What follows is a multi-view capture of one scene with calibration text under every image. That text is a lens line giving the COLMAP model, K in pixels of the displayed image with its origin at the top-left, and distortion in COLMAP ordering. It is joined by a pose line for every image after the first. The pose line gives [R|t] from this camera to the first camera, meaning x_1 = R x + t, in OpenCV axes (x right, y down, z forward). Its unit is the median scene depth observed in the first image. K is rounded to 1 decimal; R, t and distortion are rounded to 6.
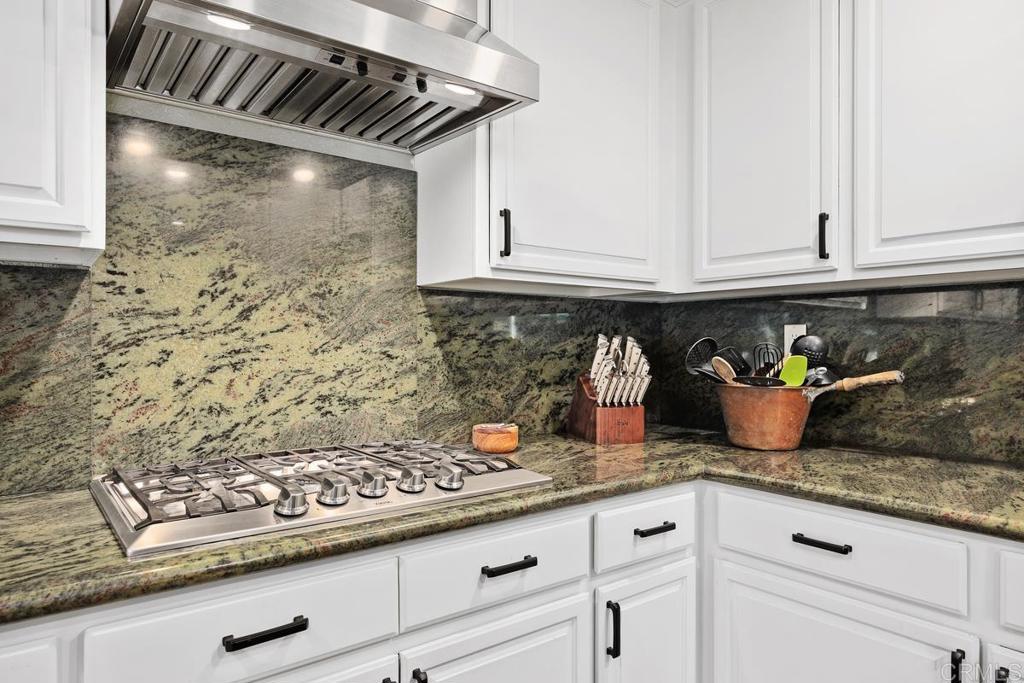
lens RADIAL K [[642.6, 0, 512.2], [0, 642.6, 343.9], [0, 0, 1]] dist [-0.003681, -0.000289]
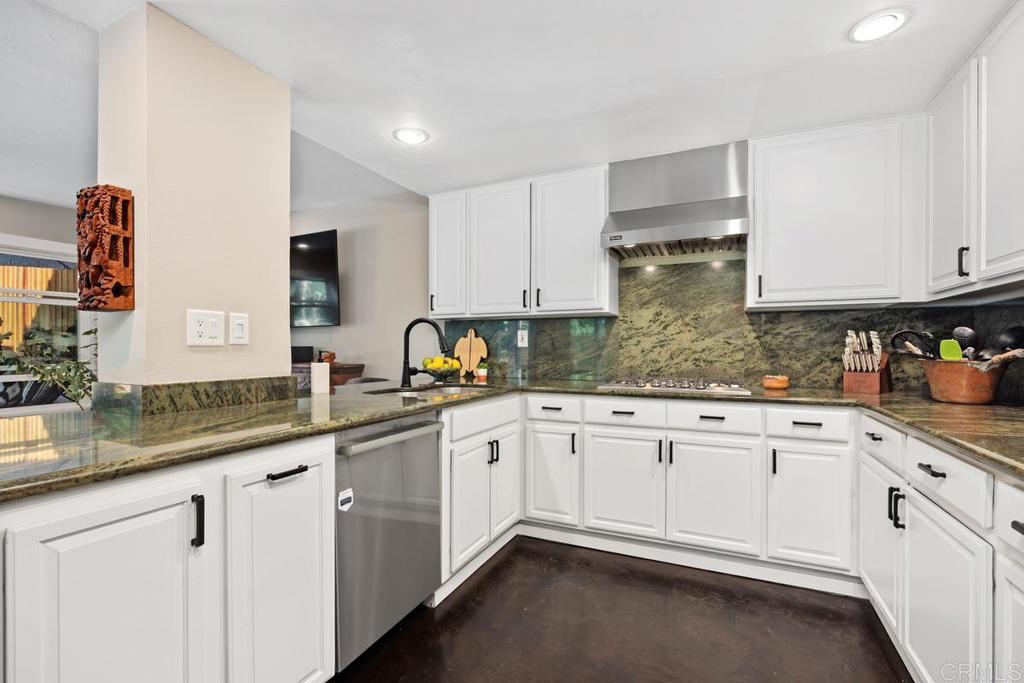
lens RADIAL K [[451.2, 0, 506.3], [0, 451.2, 347.6], [0, 0, 1]] dist [-0.002762, -0.000096]
pose [[0.440630, 0.001369, -0.897688, 0.989674], [0.000542, 0.999998, 0.001791, 0.034638], [0.897689, -0.001276, 0.440629, -0.459187]]
